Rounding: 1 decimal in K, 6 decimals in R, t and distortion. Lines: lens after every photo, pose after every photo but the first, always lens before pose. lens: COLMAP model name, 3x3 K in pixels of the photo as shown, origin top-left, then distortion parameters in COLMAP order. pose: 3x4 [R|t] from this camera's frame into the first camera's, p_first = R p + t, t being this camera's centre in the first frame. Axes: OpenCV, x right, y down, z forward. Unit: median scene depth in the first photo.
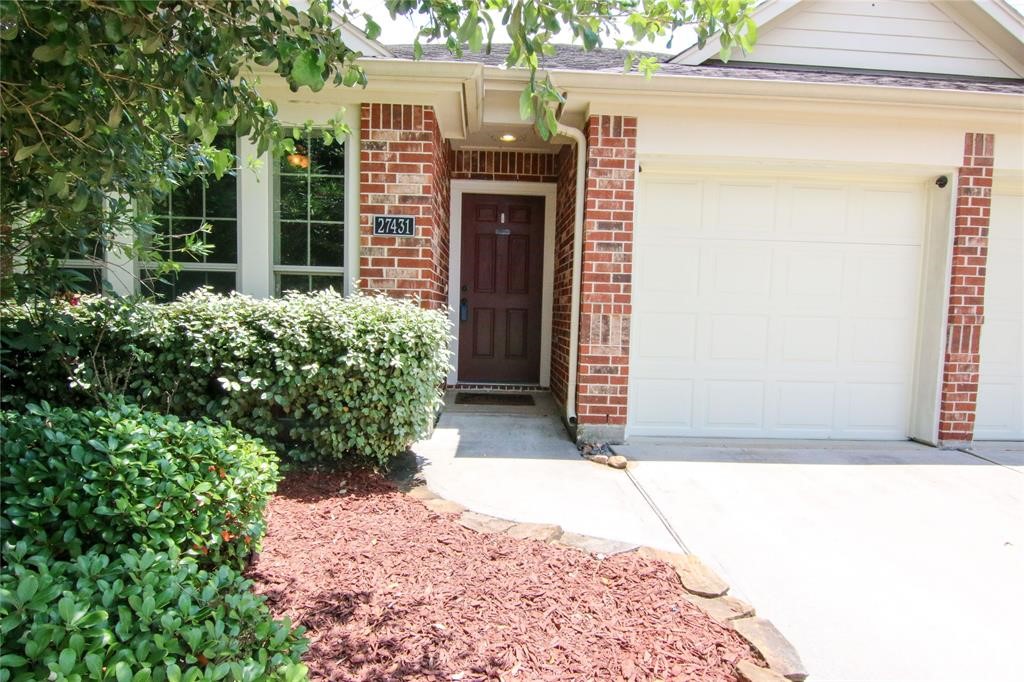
lens RADIAL K [[566.8, 0, 512.1], [0, 566.8, 343.1], [0, 0, 1]] dist [-0.003524, -0.015721]
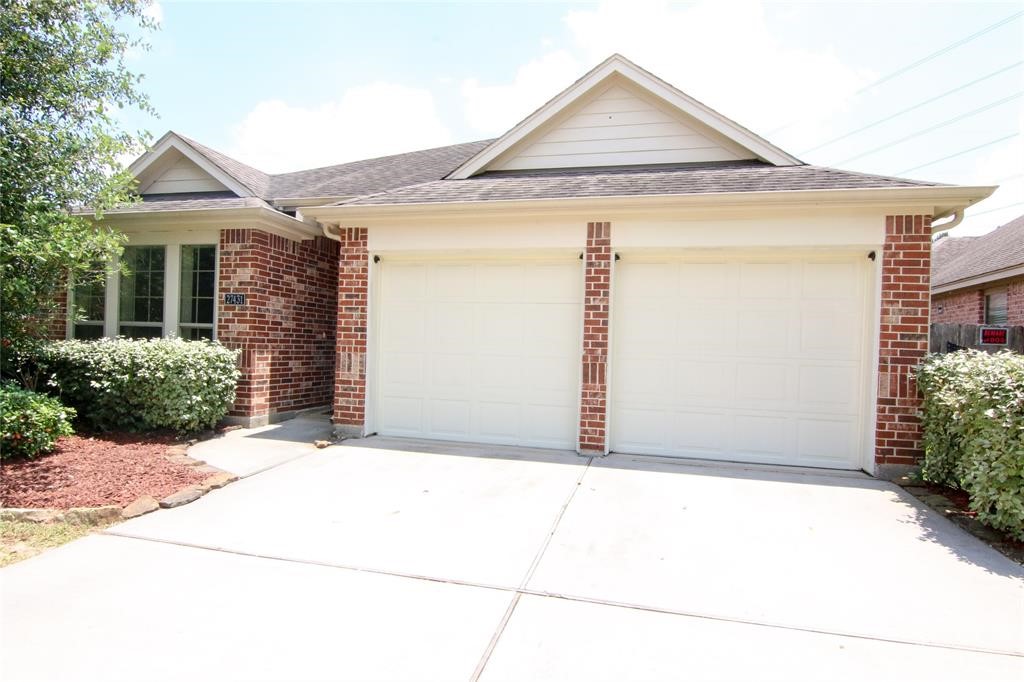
lens RADIAL K [[566.8, 0, 512.1], [0, 566.8, 343.1], [0, 0, 1]] dist [-0.003524, -0.015721]
pose [[0.960217, 0.002720, -0.279243, 1.024635], [-0.024388, 0.996949, -0.074150, 0.026967], [0.278189, 0.078010, 0.957353, -0.362095]]
